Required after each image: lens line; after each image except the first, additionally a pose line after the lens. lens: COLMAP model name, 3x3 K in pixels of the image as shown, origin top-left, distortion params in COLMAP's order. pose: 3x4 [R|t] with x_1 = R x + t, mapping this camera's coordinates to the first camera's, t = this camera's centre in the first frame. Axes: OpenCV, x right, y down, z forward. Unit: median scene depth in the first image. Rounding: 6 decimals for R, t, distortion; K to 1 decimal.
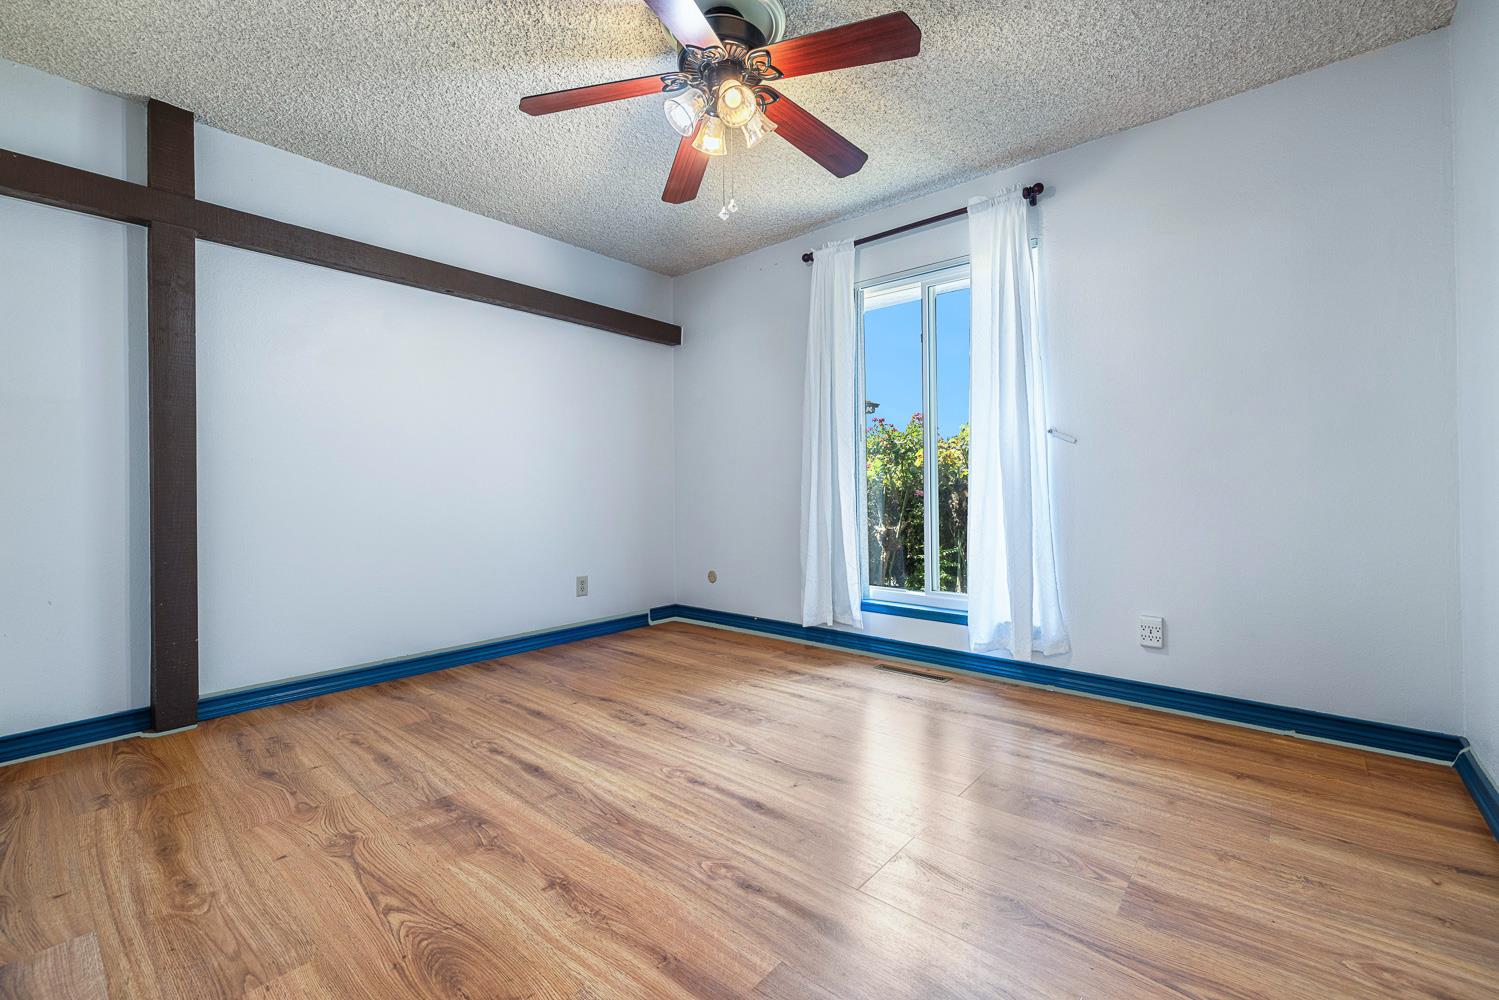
lens RADIAL K [[630.8, 0, 752.3], [0, 630.8, 493.7], [0, 0, 1]] dist [0.001865, 0.000000]
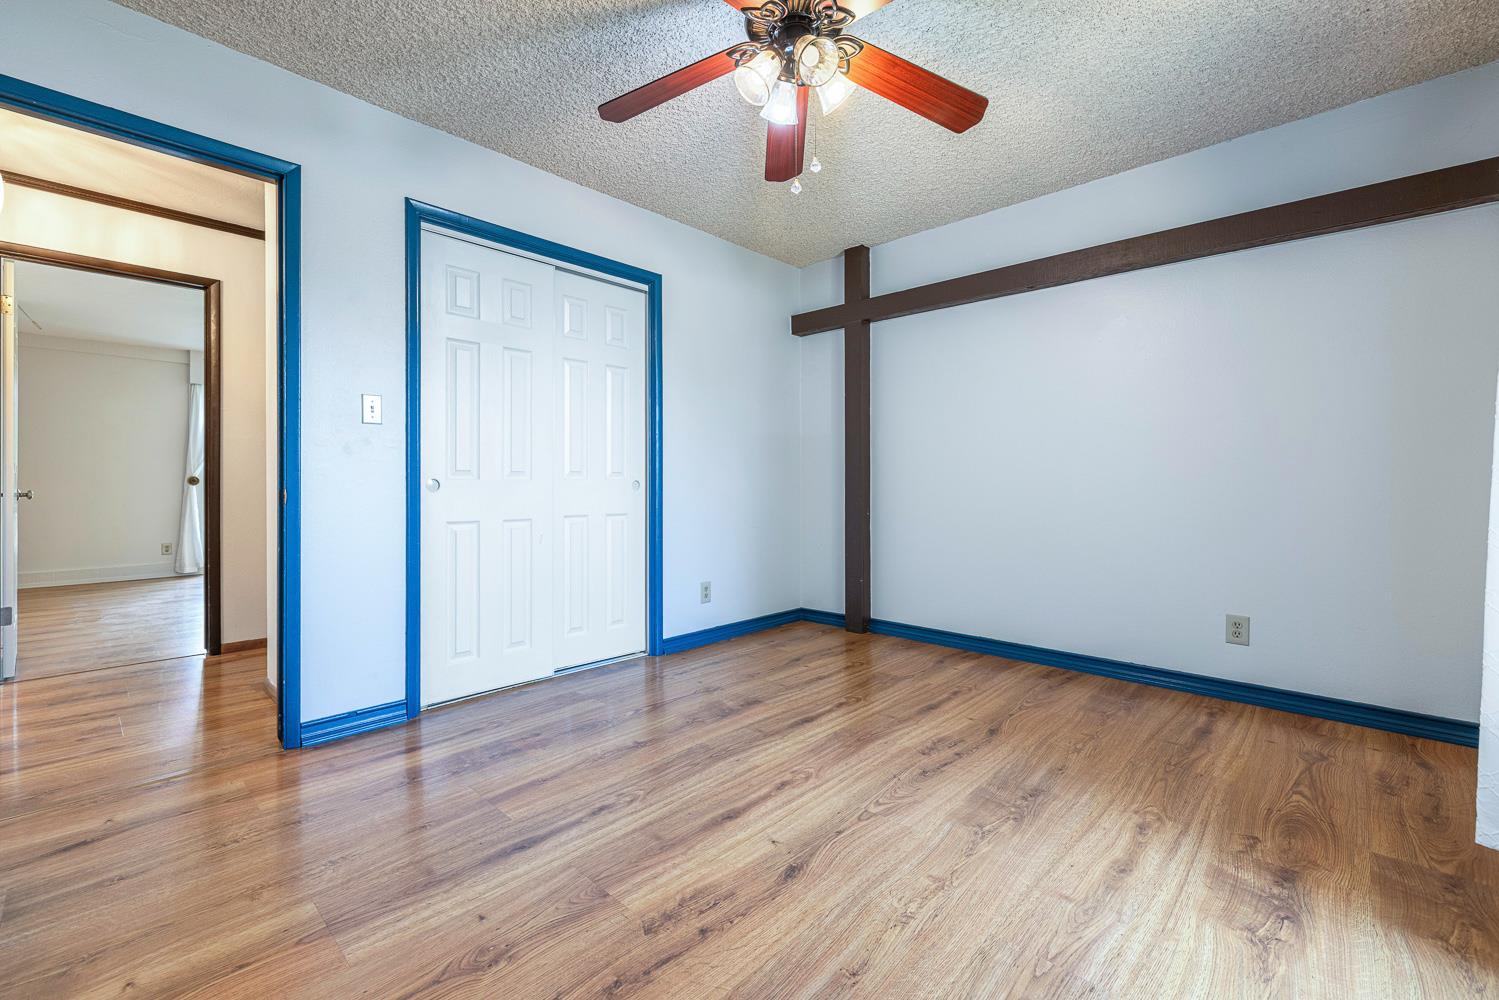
lens RADIAL K [[630.8, 0, 752.3], [0, 630.8, 493.7], [0, 0, 1]] dist [0.001865, 0.000000]
pose [[-0.038817, 0.022389, -0.998995, 0.719626], [-0.008243, 0.999708, 0.022725, -0.016398], [0.999212, 0.009117, -0.038621, 0.798953]]
